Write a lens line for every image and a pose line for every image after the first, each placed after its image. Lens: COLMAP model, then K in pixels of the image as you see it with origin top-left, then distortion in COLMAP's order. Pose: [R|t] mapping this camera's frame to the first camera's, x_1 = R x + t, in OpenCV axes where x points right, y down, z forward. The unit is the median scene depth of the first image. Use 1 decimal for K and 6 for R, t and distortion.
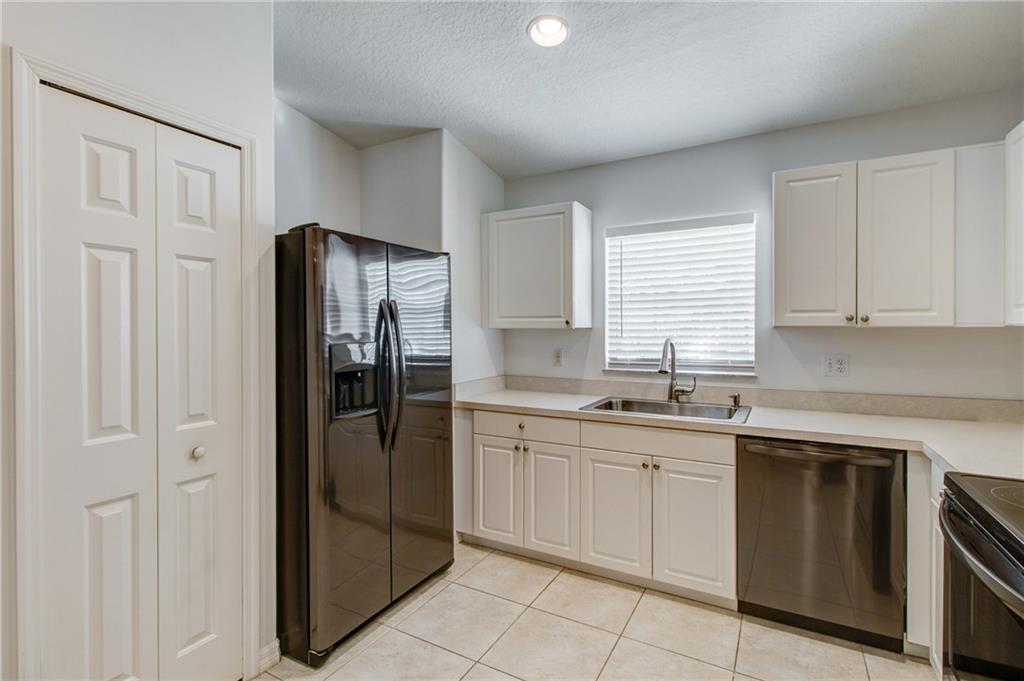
lens RADIAL K [[485.1, 0, 500.3], [0, 485.1, 332.2], [0, 0, 1]] dist [0.003792, 0.001523]
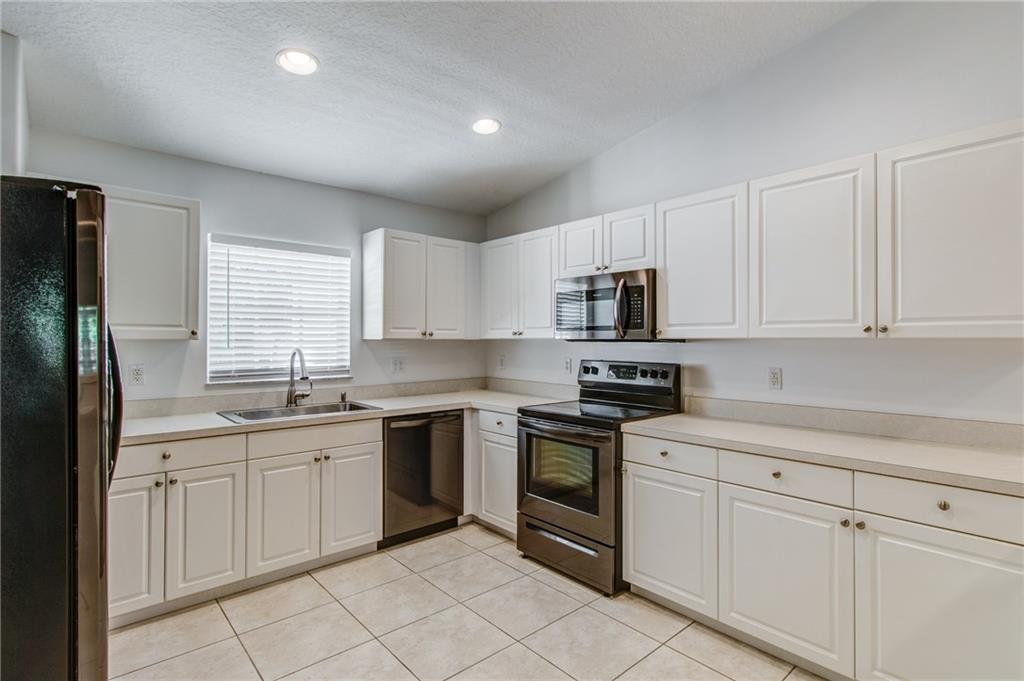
lens RADIAL K [[523.7, 0, 520.2], [0, 523.7, 339.4], [0, 0, 1]] dist [0.013390, 0.000711]
pose [[0.318263, 0.005062, 0.947989, -0.695109], [0.005788, 0.999957, -0.007283, 0.003554], [-0.947985, 0.007805, 0.318220, 0.143016]]
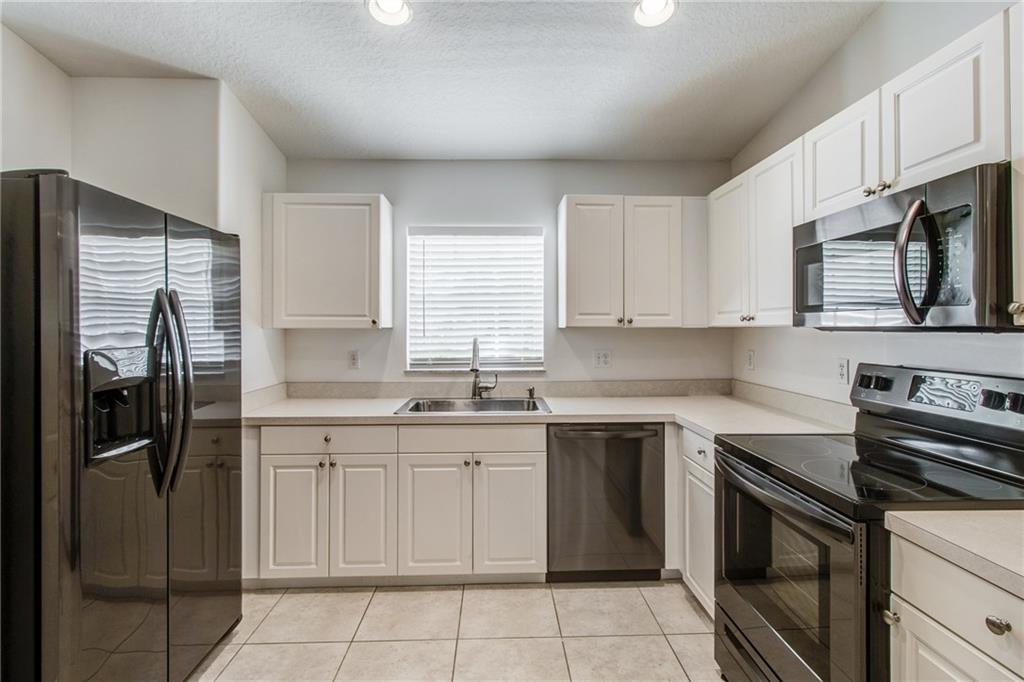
lens RADIAL K [[485.1, 0, 503.4], [0, 485.1, 325.4], [0, 0, 1]] dist [0.003792, 0.001523]
pose [[0.852362, 0.005382, 0.522924, -0.162612], [0.002460, 0.999895, -0.014300, 0.000951], [-0.522946, 0.013475, 0.852259, 0.085722]]
